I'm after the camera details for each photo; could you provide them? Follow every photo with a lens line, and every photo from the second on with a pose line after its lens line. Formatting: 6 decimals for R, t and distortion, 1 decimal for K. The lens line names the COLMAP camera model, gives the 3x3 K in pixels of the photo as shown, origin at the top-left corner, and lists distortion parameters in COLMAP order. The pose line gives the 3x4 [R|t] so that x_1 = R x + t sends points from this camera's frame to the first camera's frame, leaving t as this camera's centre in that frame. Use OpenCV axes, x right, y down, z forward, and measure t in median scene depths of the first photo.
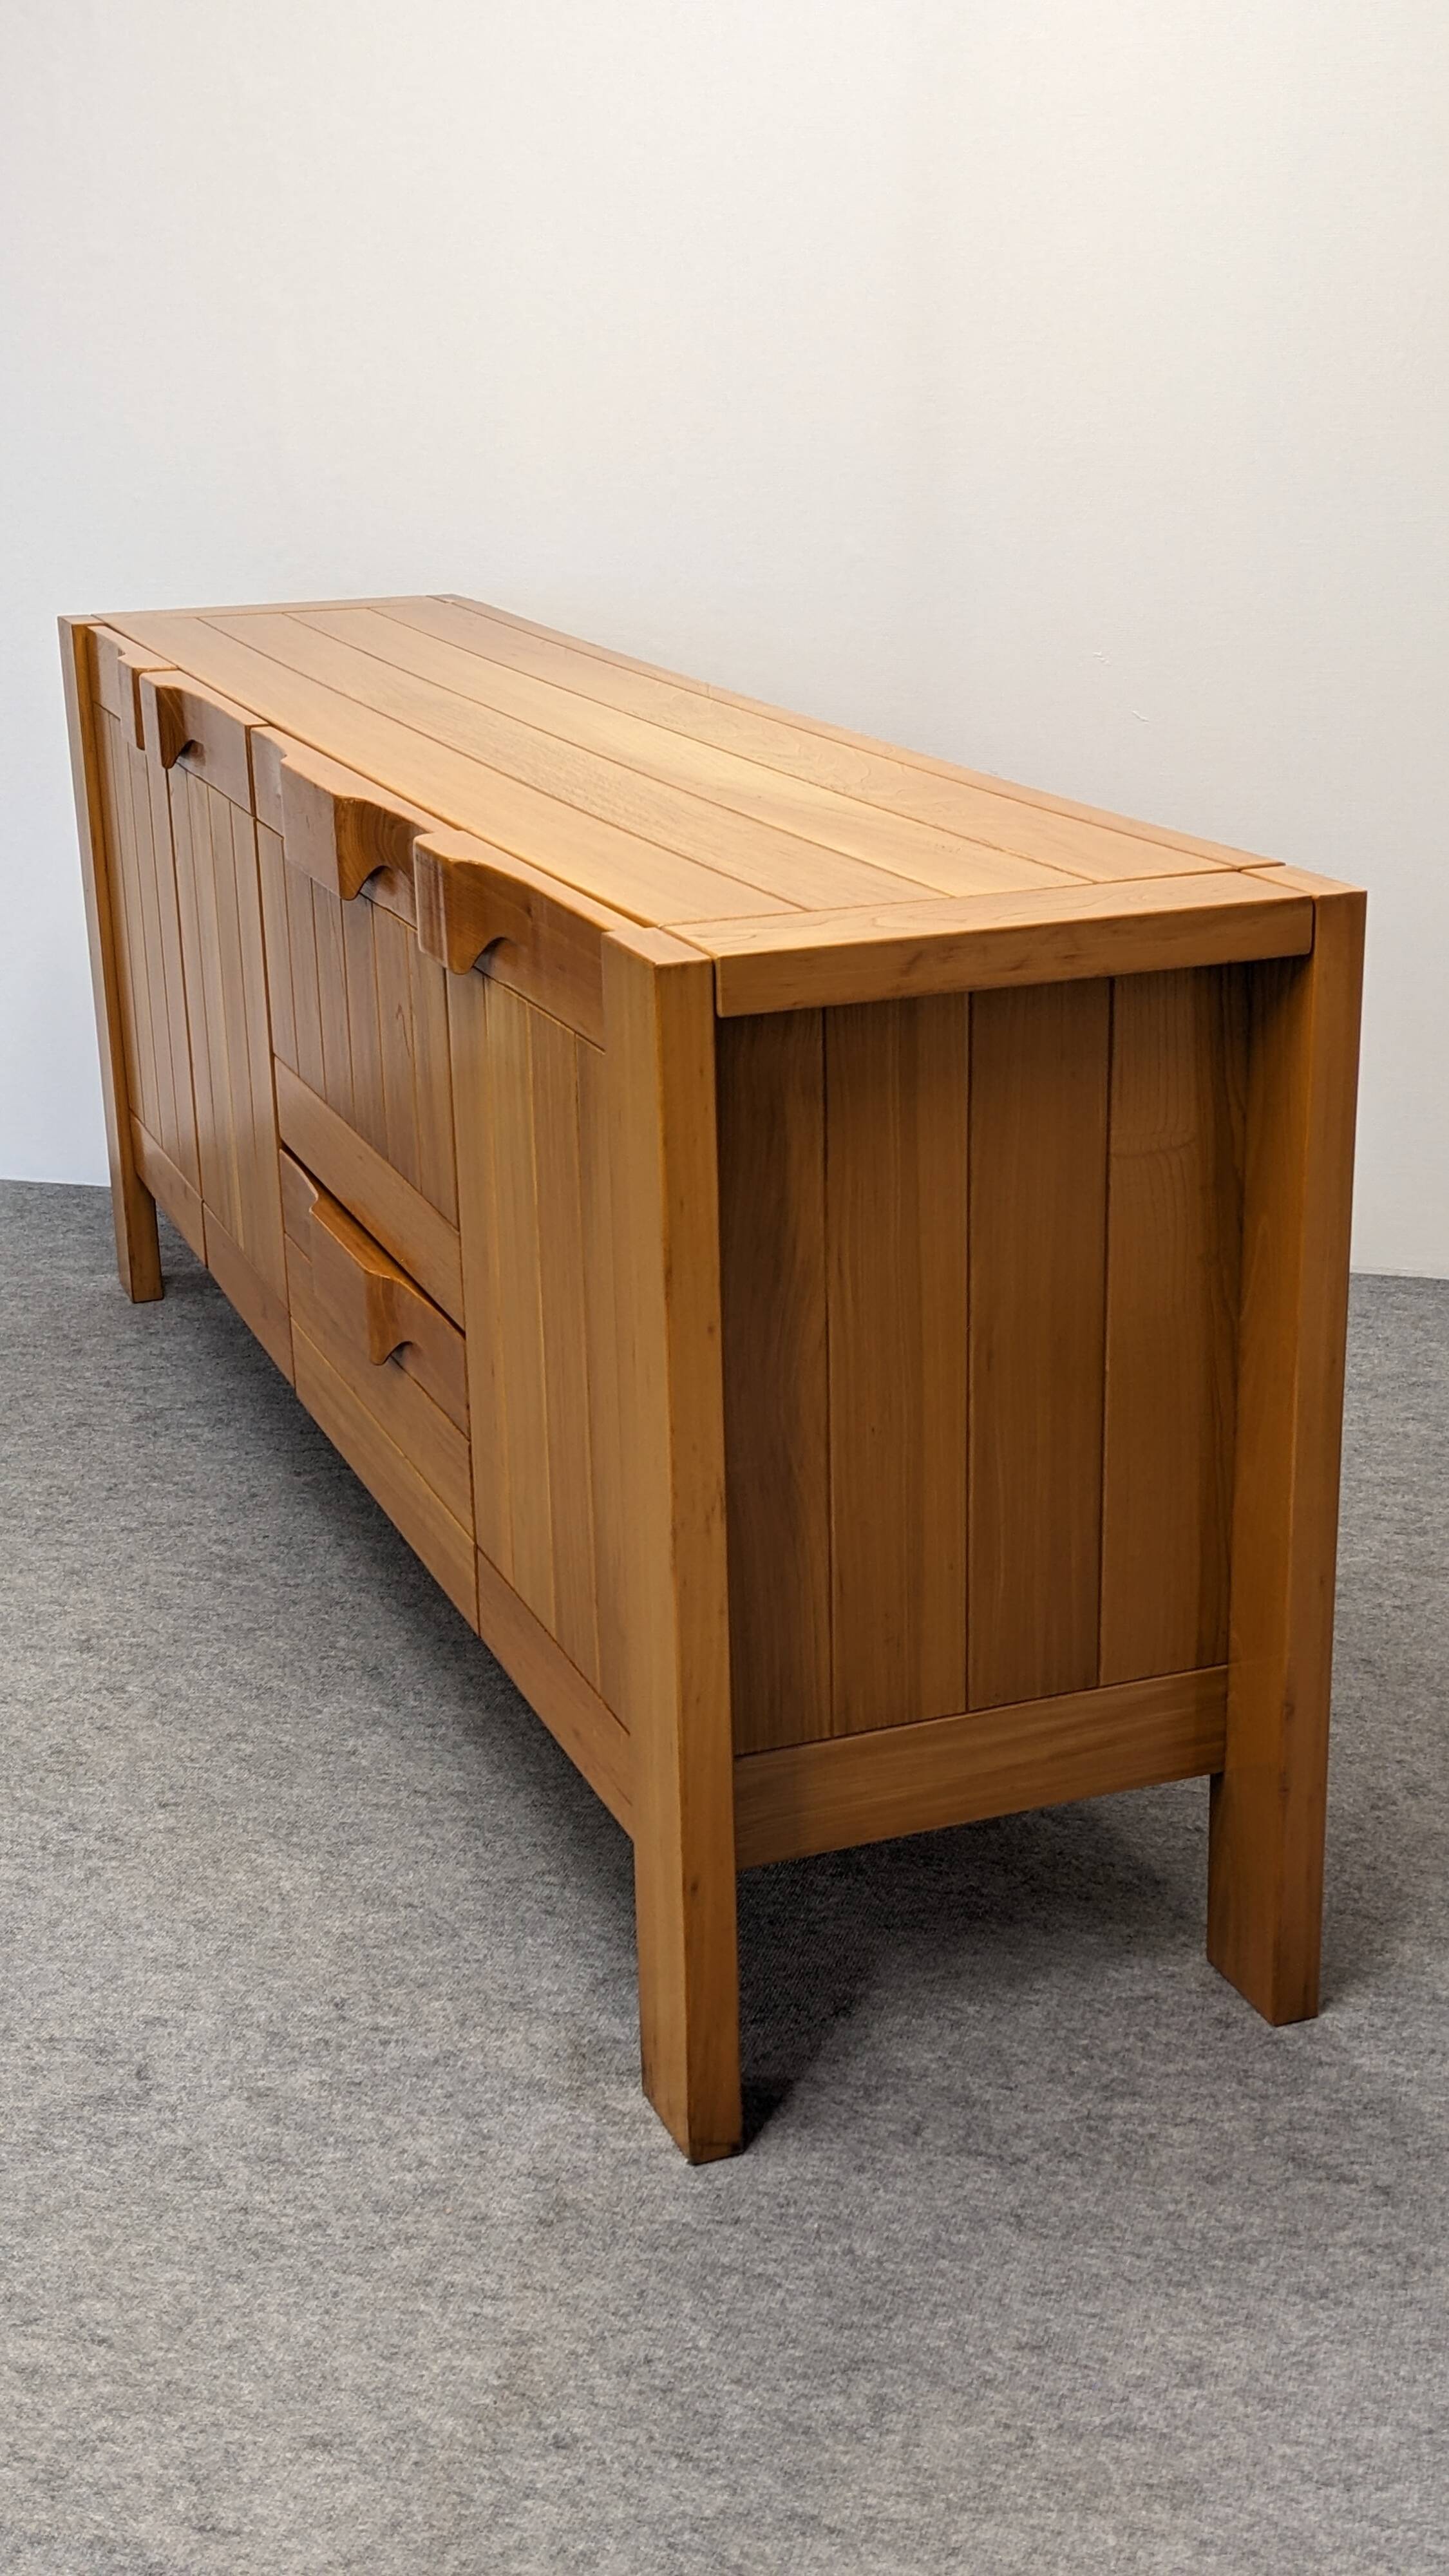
lens RADIAL K [[3240.7, 0, 728.4], [0, 3240.7, 1321.3], [0, 0, 1]] dist [0.142248, -0.392482]
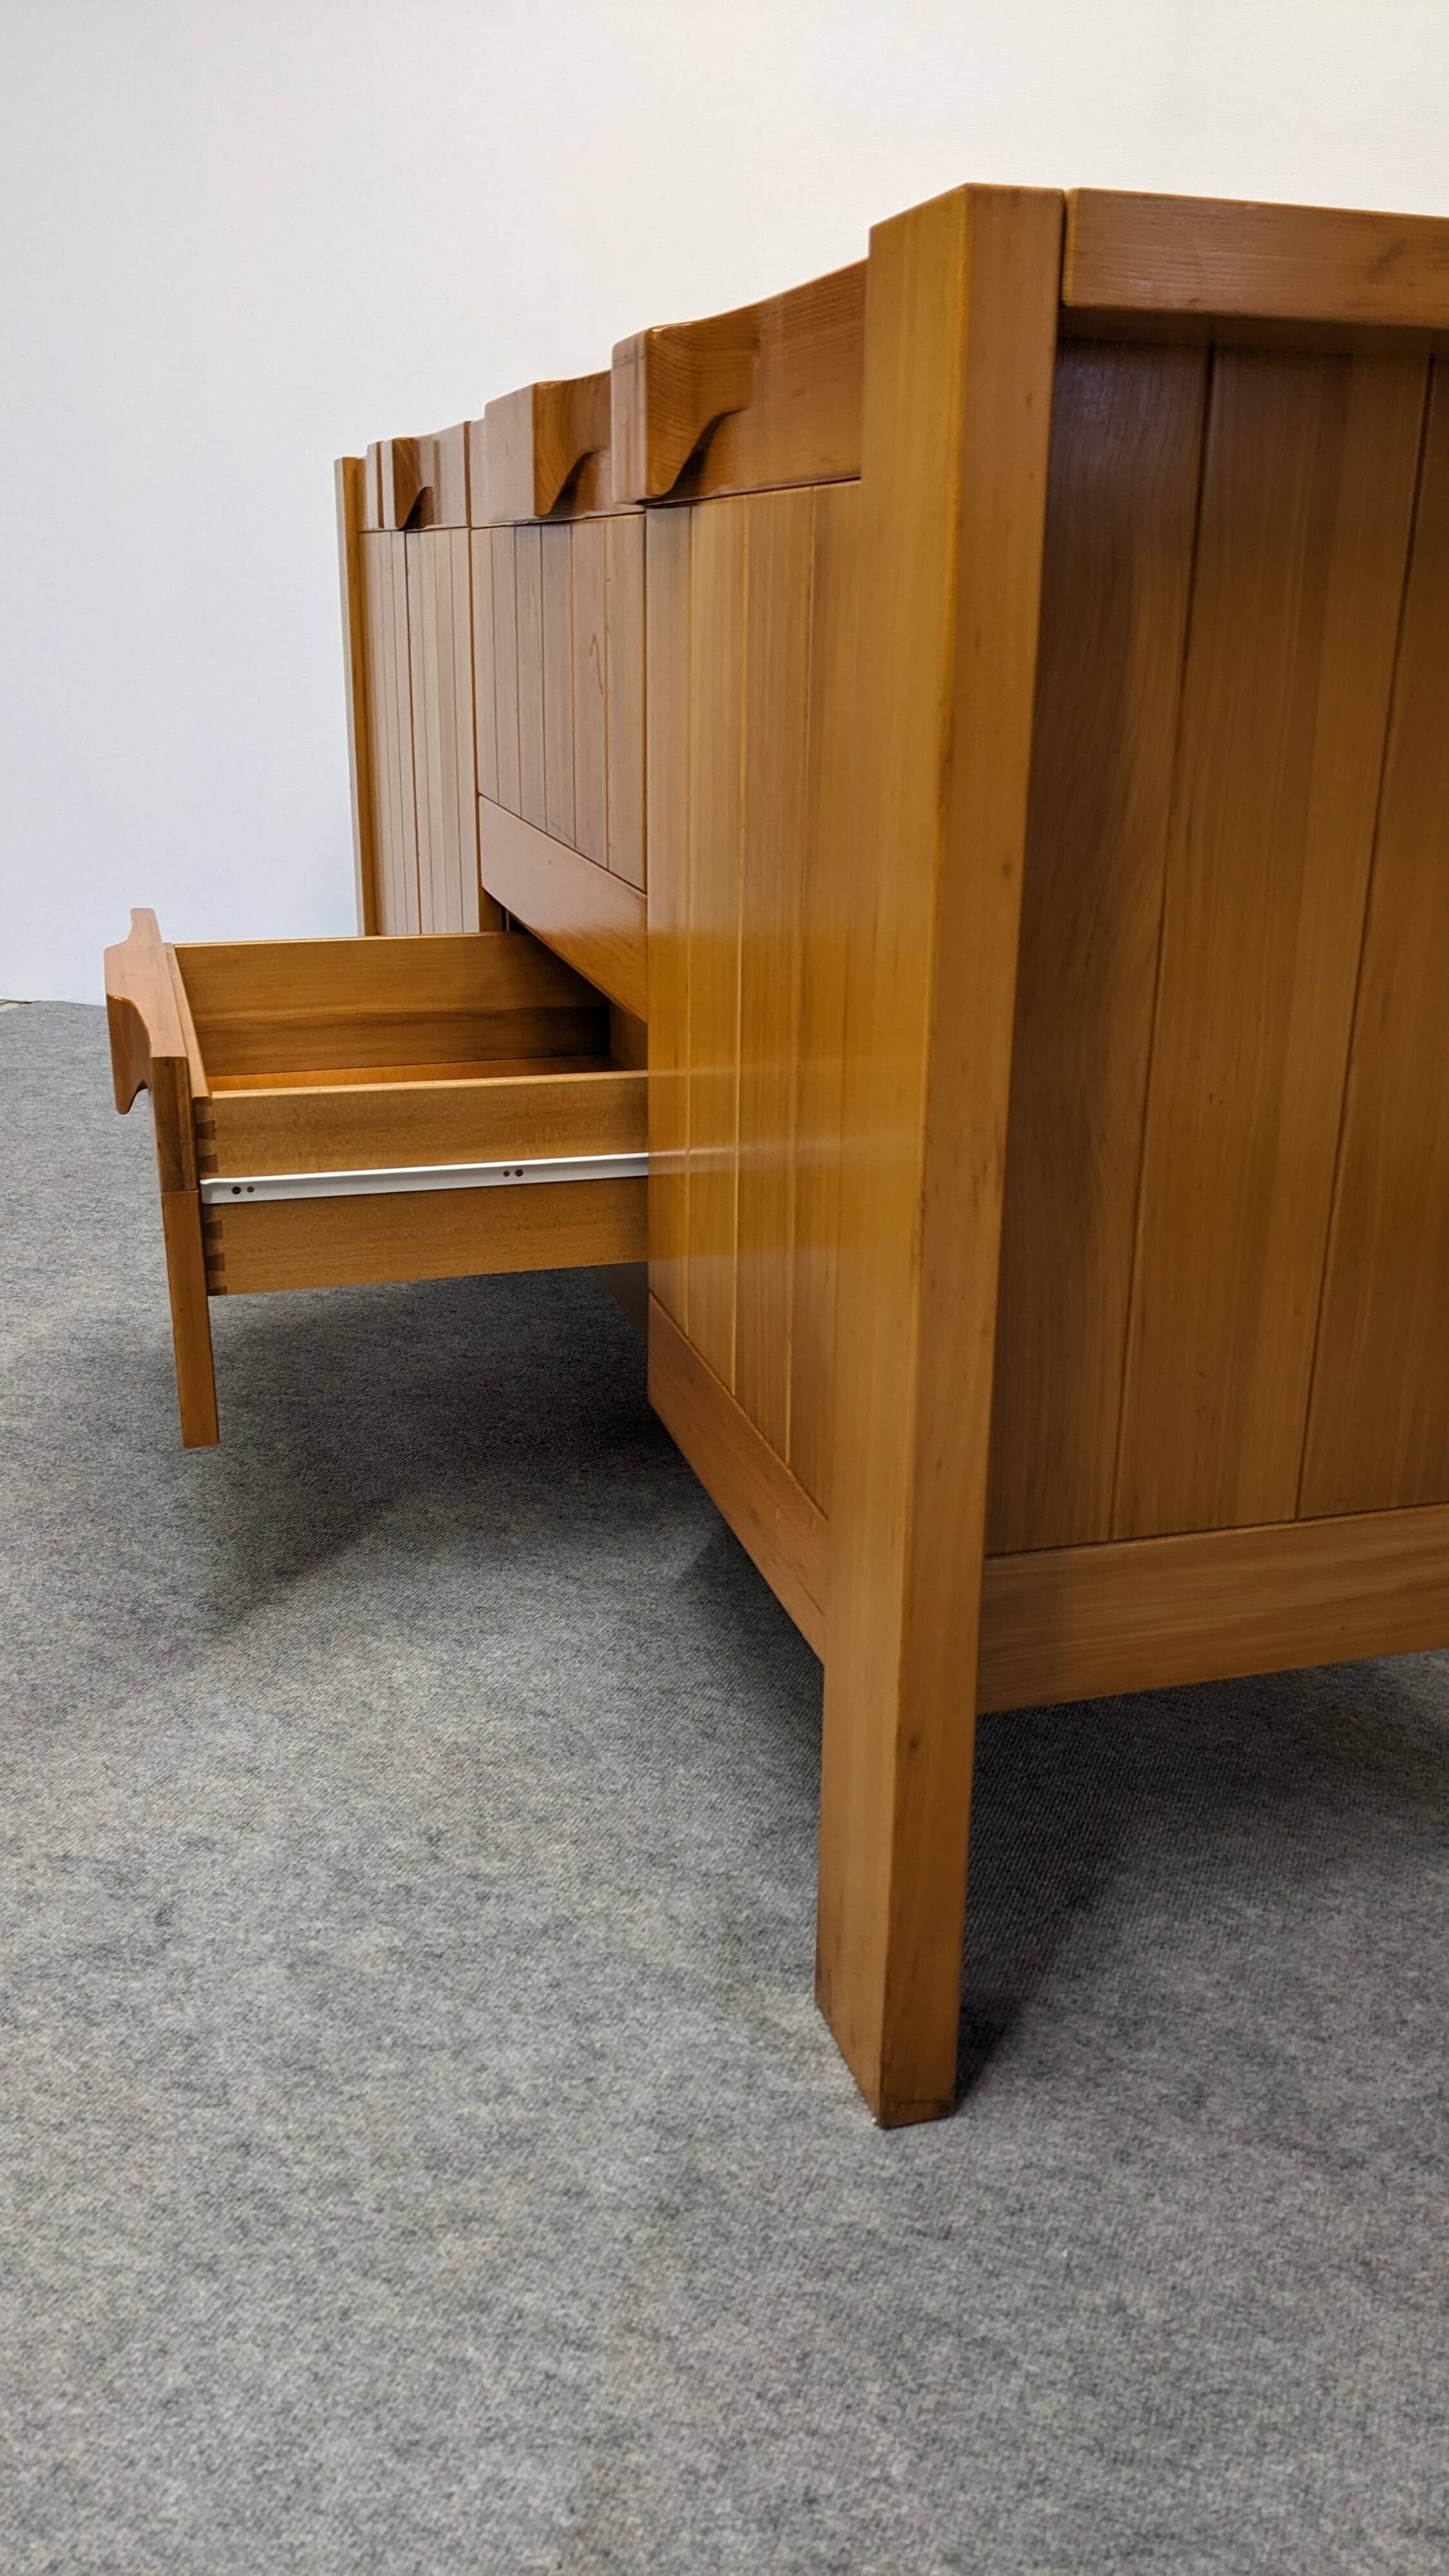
lens RADIAL K [[2274.3, 0, 724.5], [0, 2274.3, 1288.0], [0, 0, 1]] dist [0.087418, -0.160065]
pose [[0.995927, 0.060371, -0.066962, -0.022122], [-0.059673, 0.998141, 0.012378, 0.071047], [0.067585, -0.008331, 0.997679, 0.490896]]
